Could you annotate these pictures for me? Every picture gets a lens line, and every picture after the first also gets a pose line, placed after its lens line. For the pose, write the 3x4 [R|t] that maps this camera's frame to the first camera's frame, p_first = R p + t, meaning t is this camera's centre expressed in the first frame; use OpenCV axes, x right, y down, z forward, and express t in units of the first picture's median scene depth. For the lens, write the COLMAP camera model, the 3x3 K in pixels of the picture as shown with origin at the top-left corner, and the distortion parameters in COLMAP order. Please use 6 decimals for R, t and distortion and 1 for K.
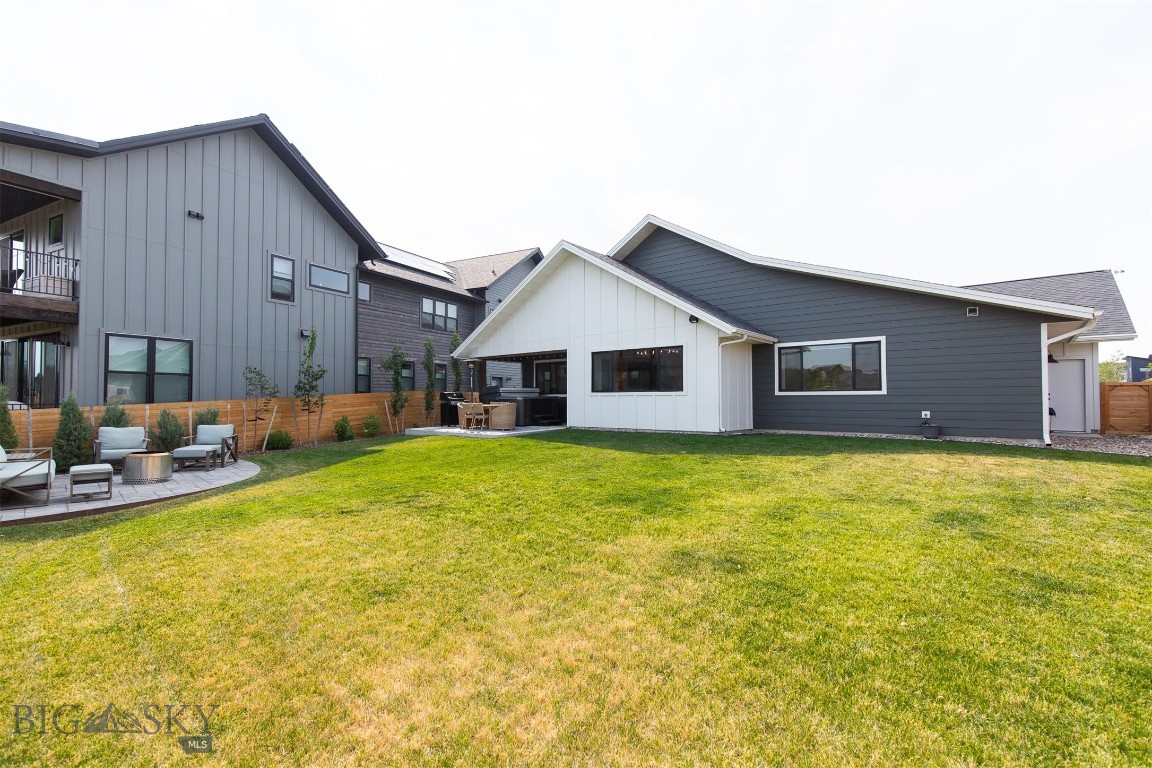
lens RADIAL K [[518.1, 0, 584.9], [0, 518.1, 384.8], [0, 0, 1]] dist [0.004448, 0.000026]
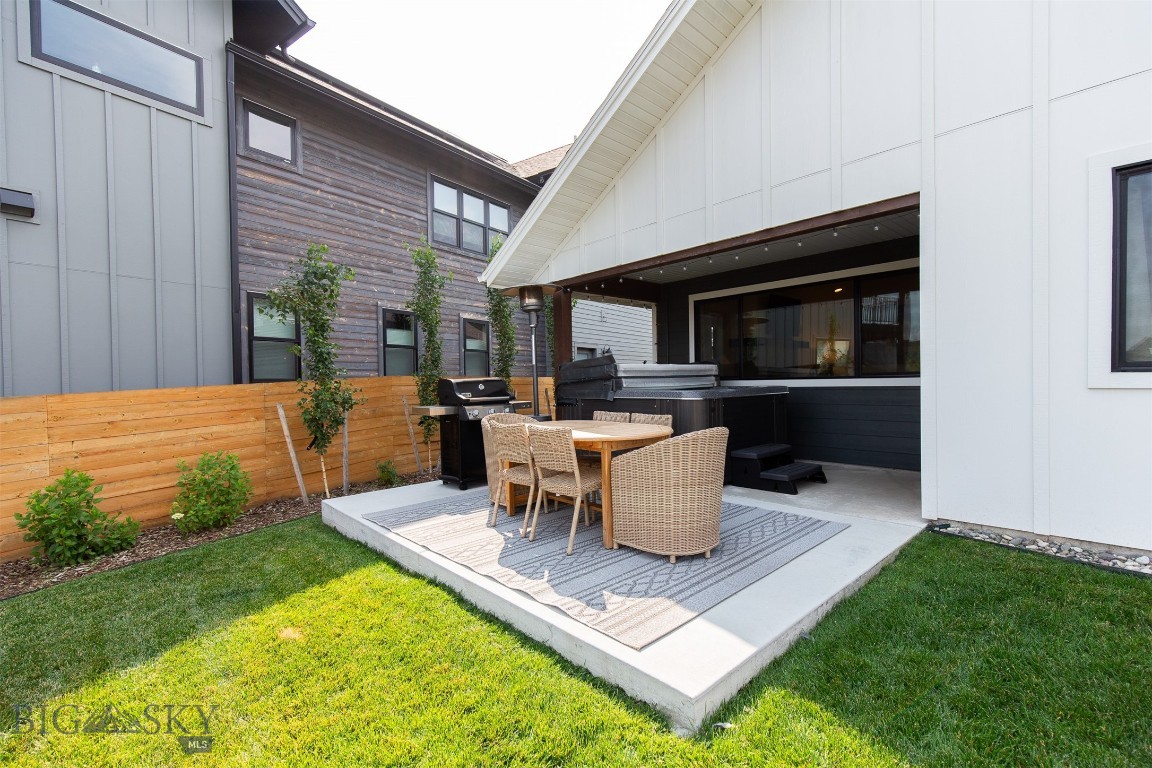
lens RADIAL K [[514.7, 0, 584.5], [0, 514.7, 386.0], [0, 0, 1]] dist [0.009470, -0.000276]
pose [[0.990470, -0.010666, -0.137312, -0.153769], [0.015919, 0.999180, 0.037216, 0.008662], [0.136802, -0.039048, 0.989828, 0.743721]]
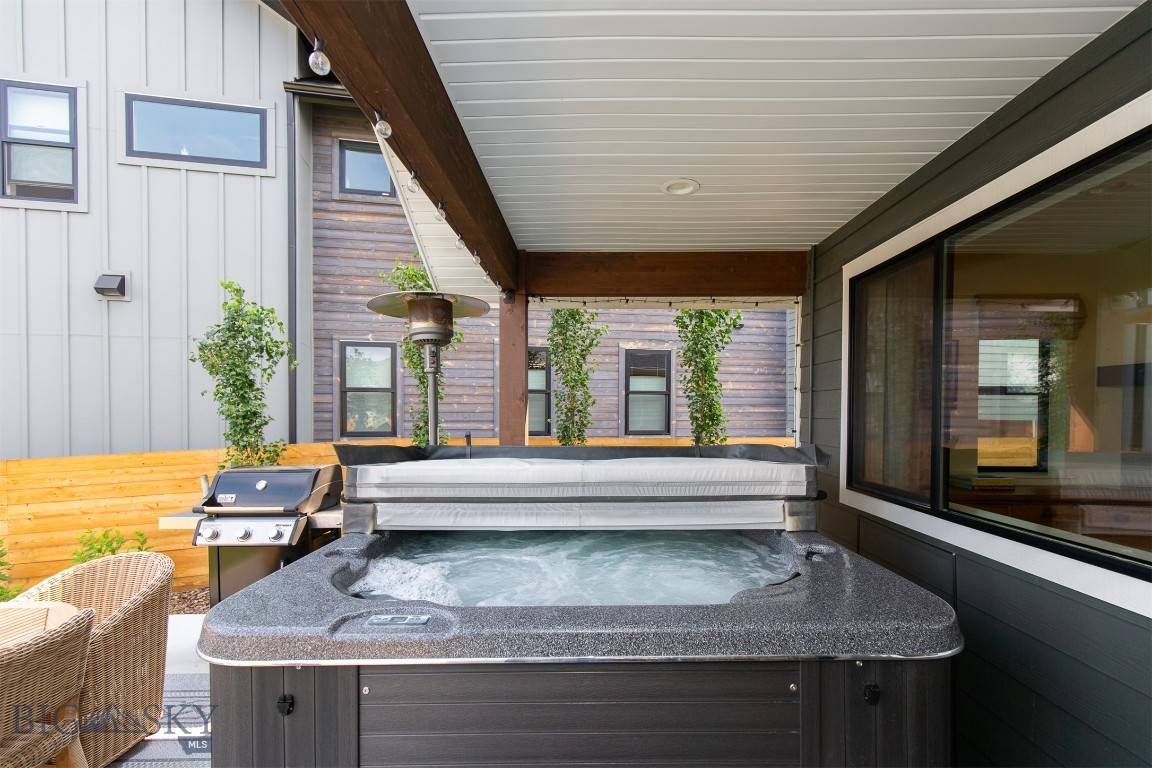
lens RADIAL K [[523.6, 0, 584.6], [0, 523.6, 417.3], [0, 0, 1]] dist [0.006920, -0.000361]
pose [[0.625006, 0.015787, -0.780460, -0.028872], [0.017462, 0.999263, 0.034197, -0.010265], [0.780424, -0.035002, 0.624270, 1.050749]]
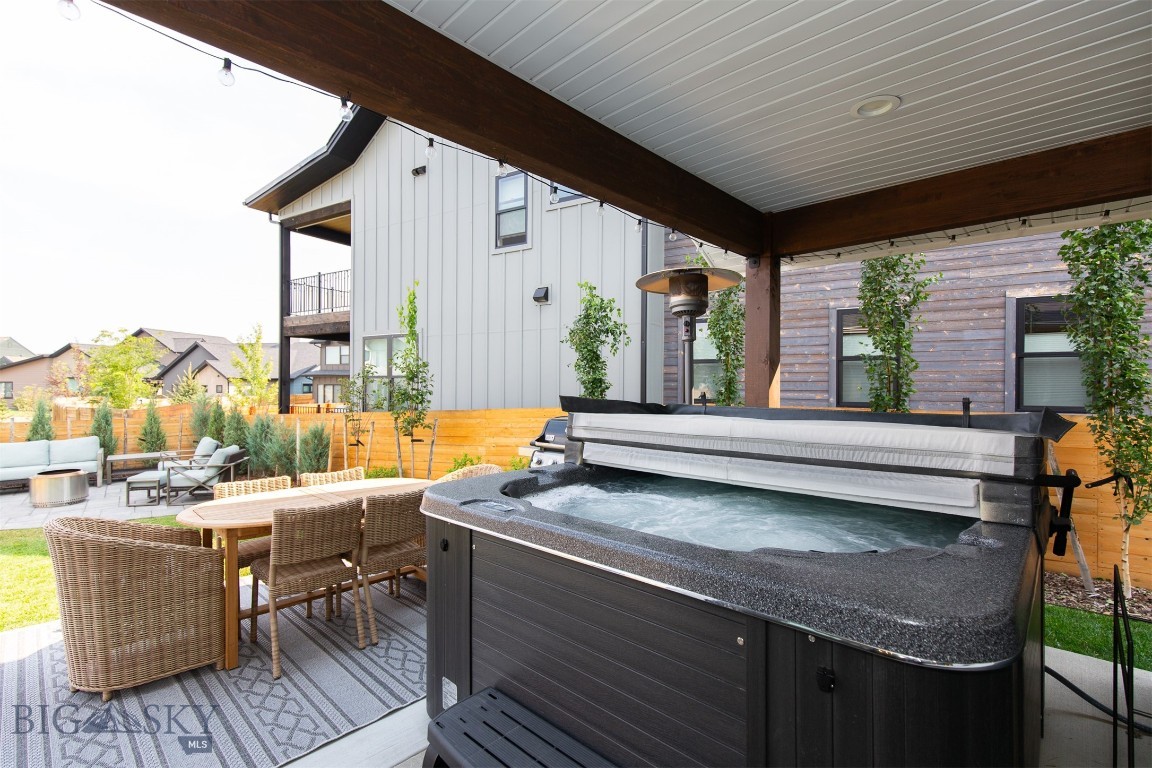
lens RADIAL K [[518.1, 0, 584.9], [0, 518.1, 384.8], [0, 0, 1]] dist [0.004448, 0.000026]
pose [[-0.071224, 0.005751, -0.997444, 0.006282], [0.024590, 0.999690, 0.004008, -0.003689], [0.997157, -0.024242, -0.071343, 1.108968]]
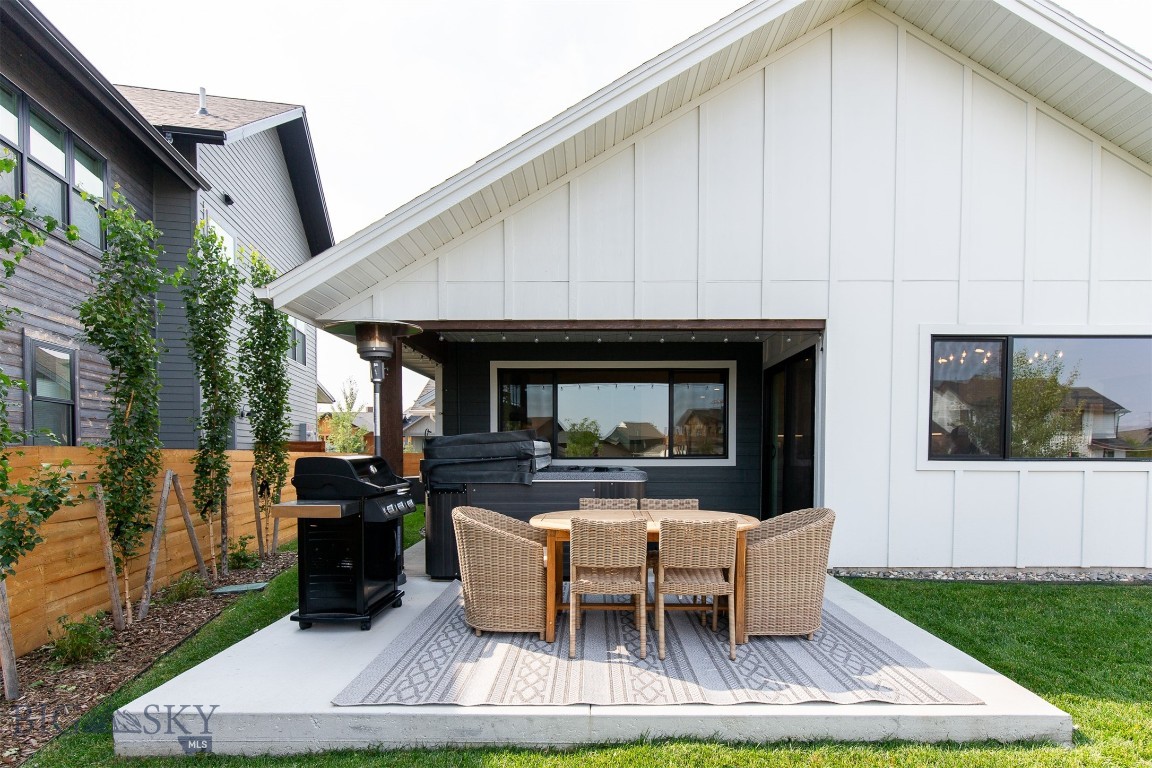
lens RADIAL K [[570.0, 0, 604.2], [0, 570.0, 462.8], [0, 0, 1]] dist [-0.000085, 0.000006]
pose [[0.769353, -0.008807, 0.638764, -0.352768], [-0.020304, 0.999063, 0.038229, 0.006582], [-0.638502, -0.042381, 0.768453, 0.818937]]
